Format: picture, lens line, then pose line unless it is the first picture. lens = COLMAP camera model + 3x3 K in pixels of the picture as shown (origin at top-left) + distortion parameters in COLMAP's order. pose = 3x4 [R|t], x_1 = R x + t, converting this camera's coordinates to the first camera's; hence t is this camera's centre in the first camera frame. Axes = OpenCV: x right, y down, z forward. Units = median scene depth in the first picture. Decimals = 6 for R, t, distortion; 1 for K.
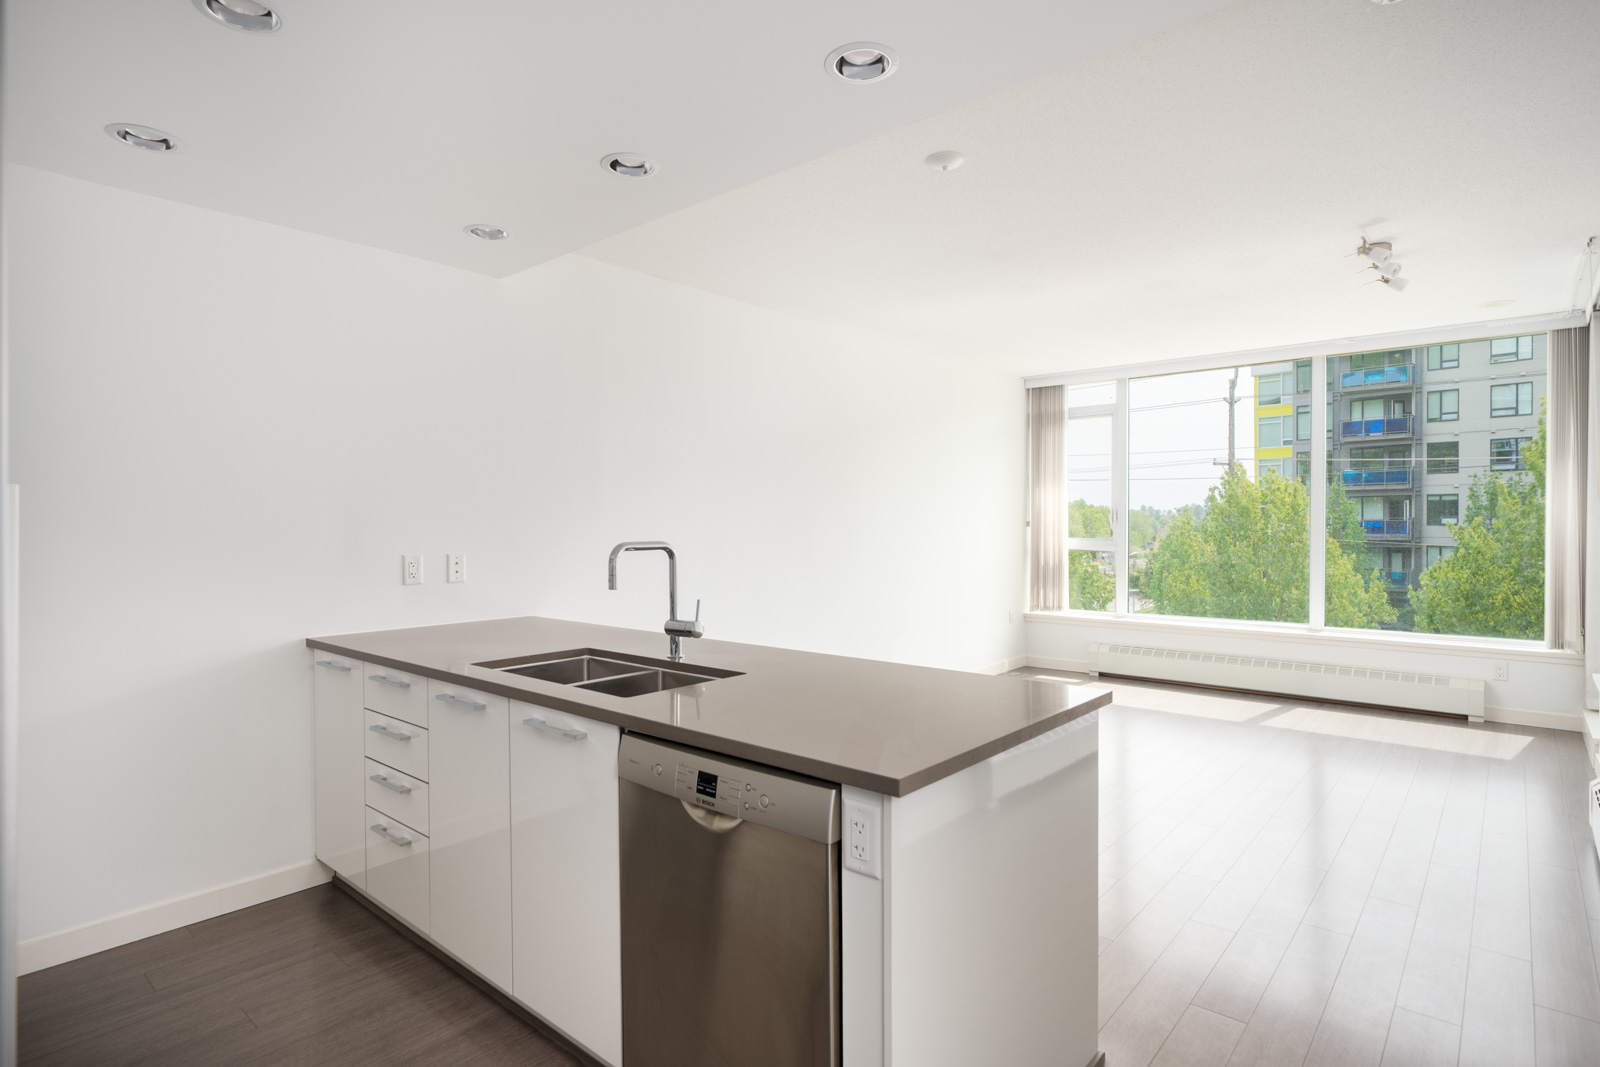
lens RADIAL K [[840.8, 0, 777.1], [0, 840.8, 529.7], [0, 0, 1]] dist [0.001990, -0.001207]
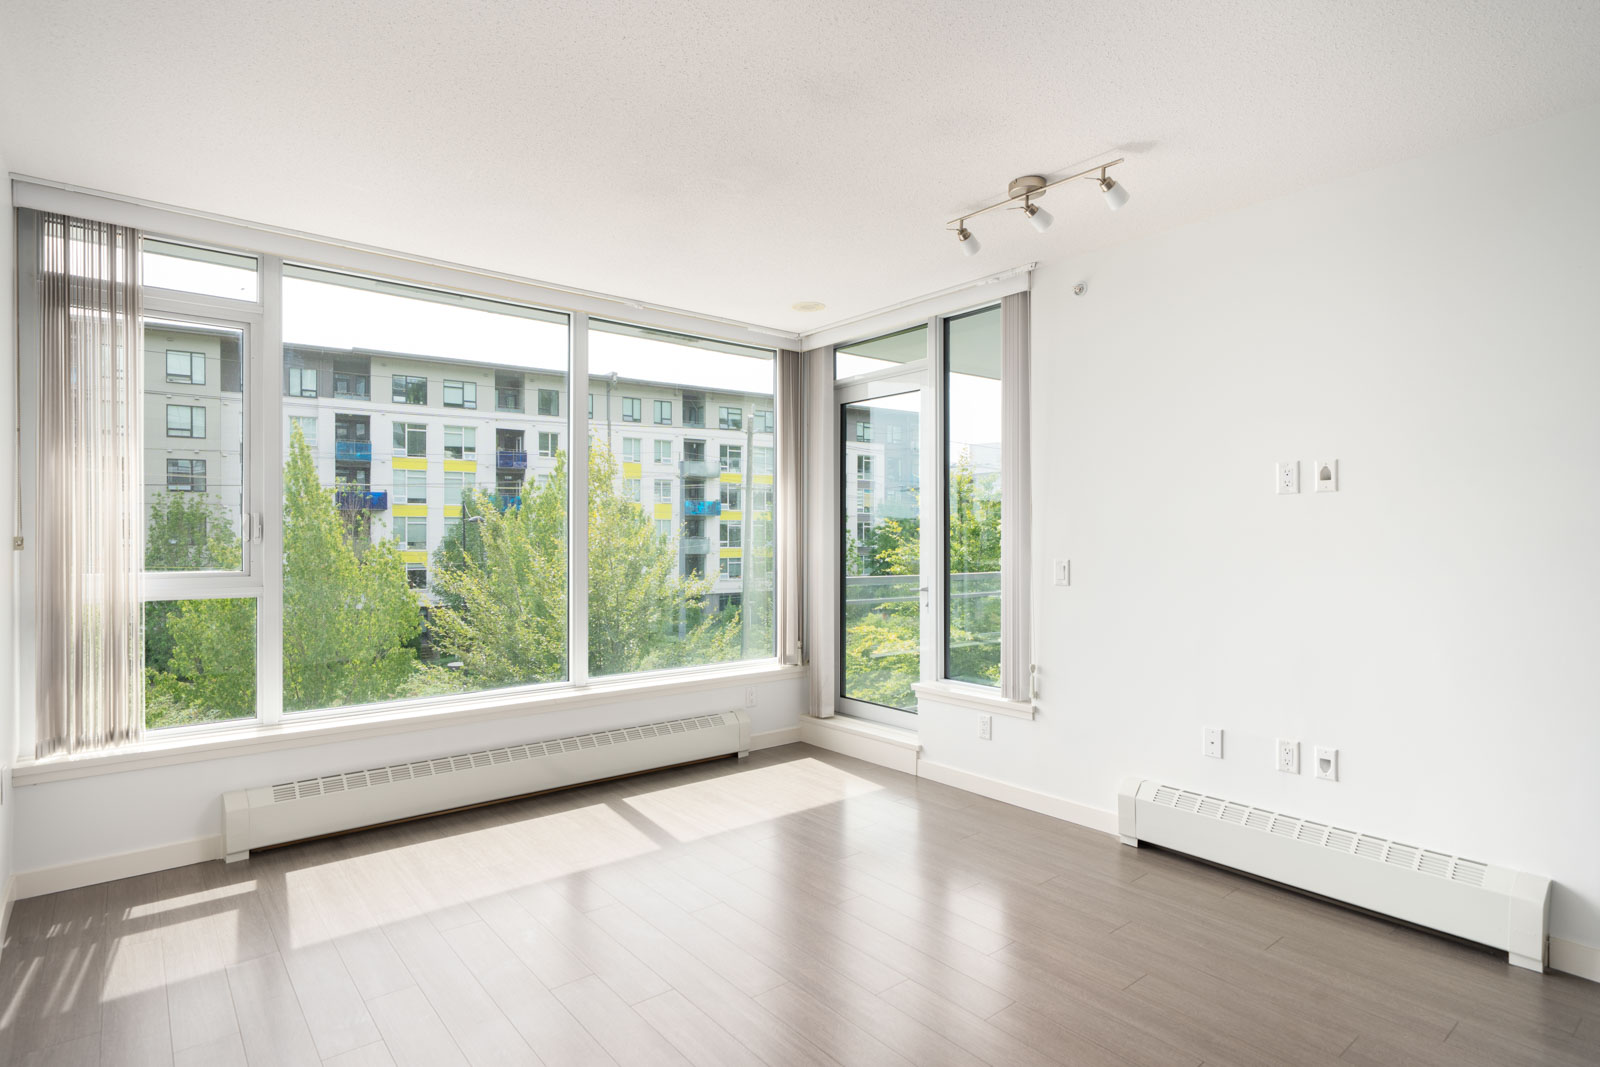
lens RADIAL K [[840.8, 0, 811.8], [0, 840.8, 530.3], [0, 0, 1]] dist [0.001990, -0.001207]
pose [[0.155354, 0.013463, 0.987767, -0.012904], [0.009702, 0.999838, -0.015153, -0.001103], [-0.987811, 0.011937, 0.155198, 0.167244]]
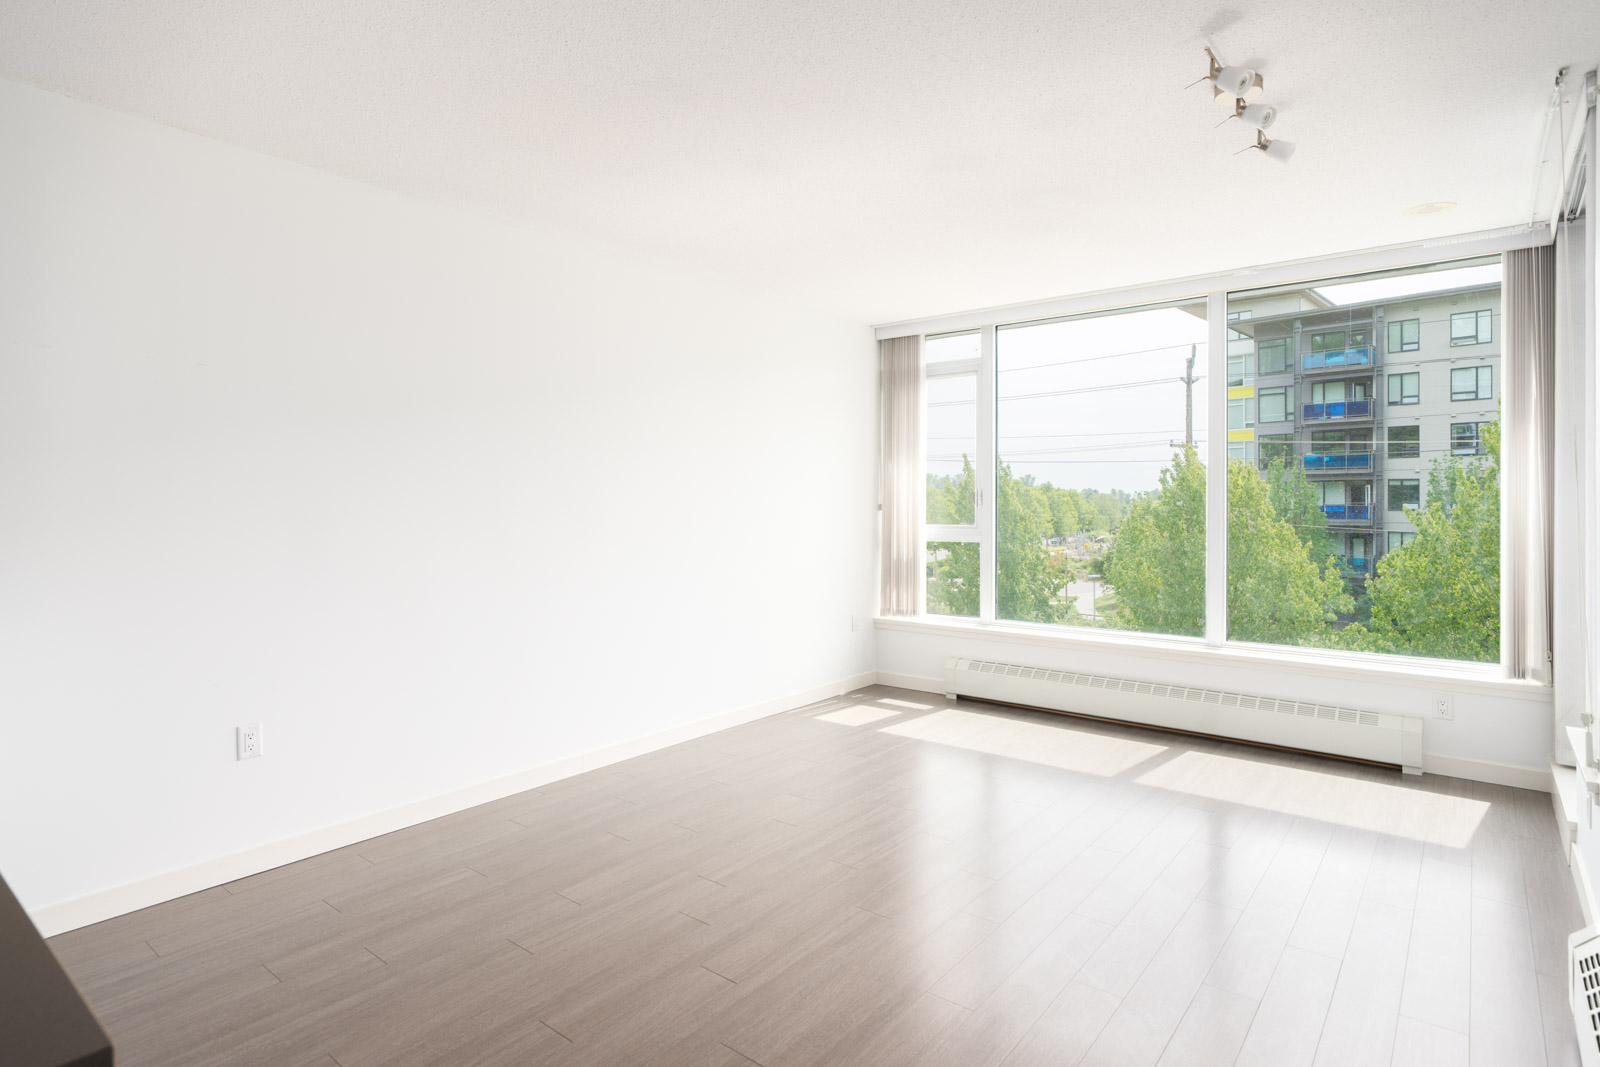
lens RADIAL K [[840.8, 0, 774.2], [0, 840.8, 499.7], [0, 0, 1]] dist [0.001990, -0.001207]
pose [[0.999713, 0.004482, 0.023551, 0.052961], [-0.004151, 0.999892, -0.014086, -0.000909], [-0.023611, 0.013984, 0.999623, 0.056633]]
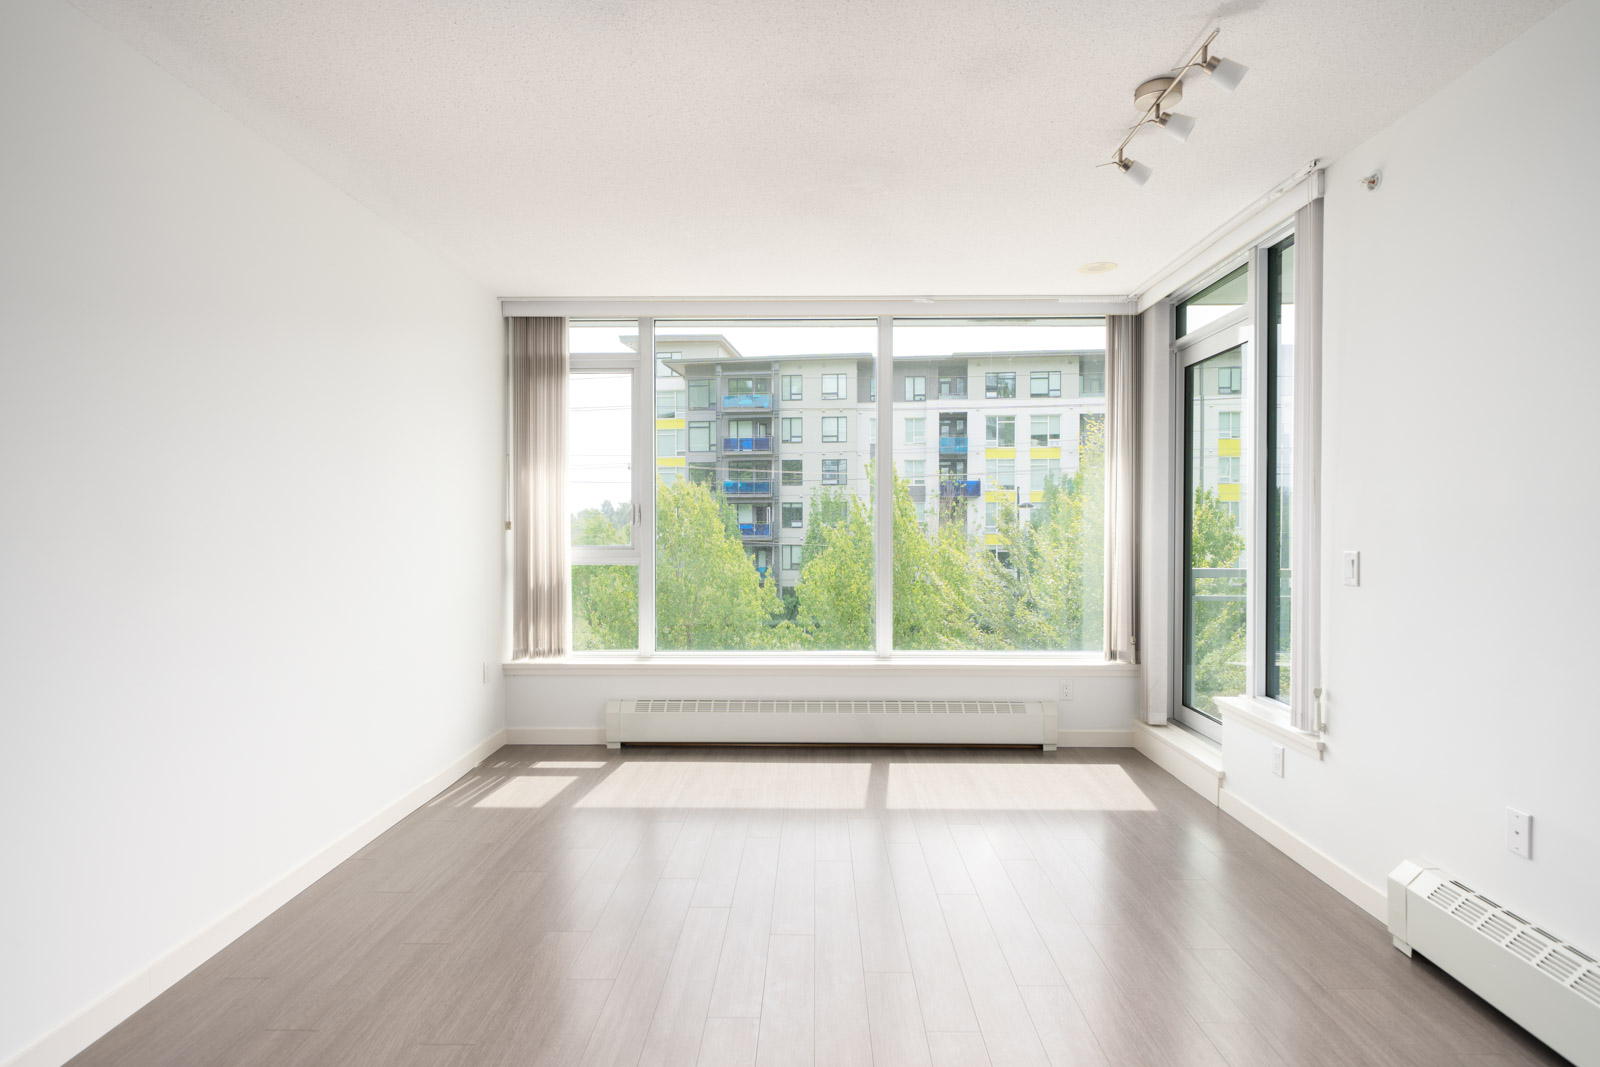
lens RADIAL K [[840.8, 0, 792.7], [0, 840.8, 524.5], [0, 0, 1]] dist [0.001990, -0.001207]
pose [[0.767352, 0.002650, 0.641220, 0.014379], [0.003244, 0.999963, -0.008015, -0.000529], [-0.641218, 0.008230, 0.767315, 0.106864]]
